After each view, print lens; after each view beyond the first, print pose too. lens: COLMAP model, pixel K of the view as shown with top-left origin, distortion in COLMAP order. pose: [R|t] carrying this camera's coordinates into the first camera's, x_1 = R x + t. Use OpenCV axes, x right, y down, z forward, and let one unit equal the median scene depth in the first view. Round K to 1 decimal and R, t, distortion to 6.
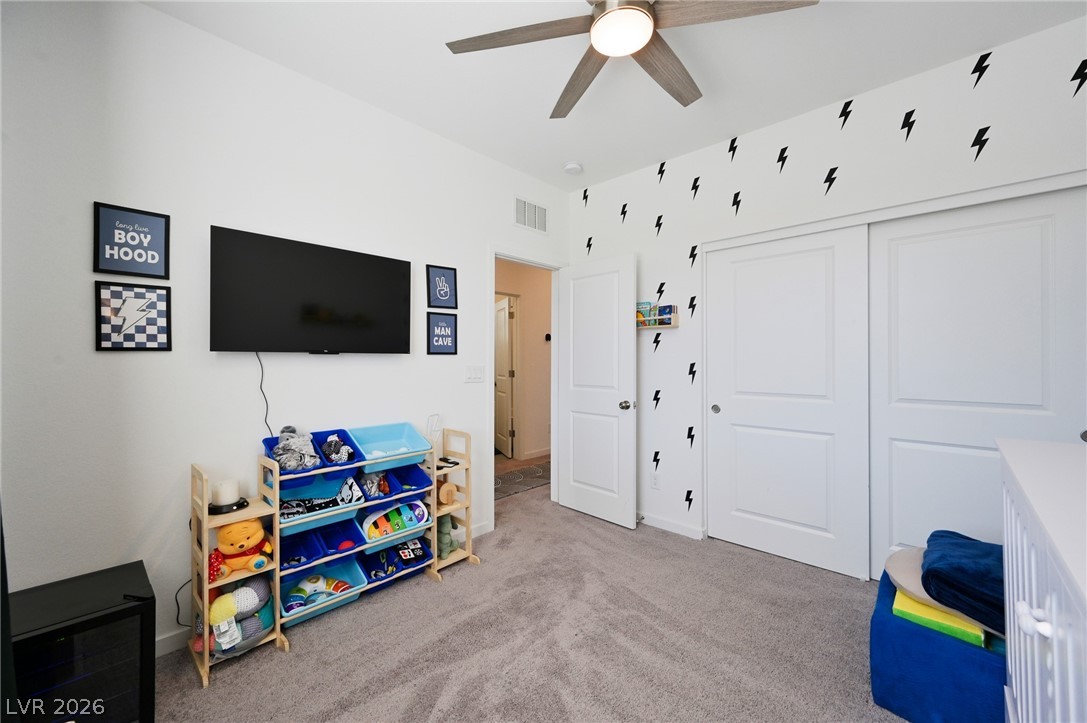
lens RADIAL K [[432.7, 0, 543.3], [0, 432.7, 358.2], [0, 0, 1]] dist [0.001129, 0.001112]
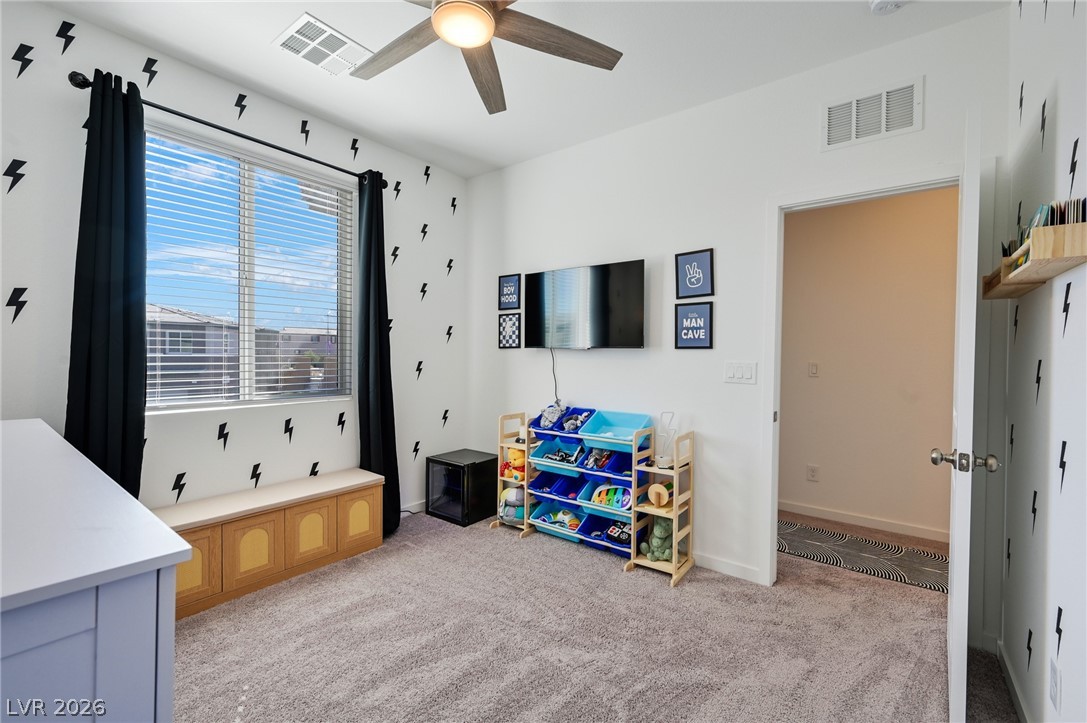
lens RADIAL K [[459.1, 0, 541.3], [0, 459.1, 359.2], [0, 0, 1]] dist [0.001225, -0.001074]
pose [[0.090928, 0.011551, -0.995790, 0.822743], [-0.008294, 0.999907, 0.010841, 0.006370], [0.995823, 0.007274, 0.091015, 0.711117]]
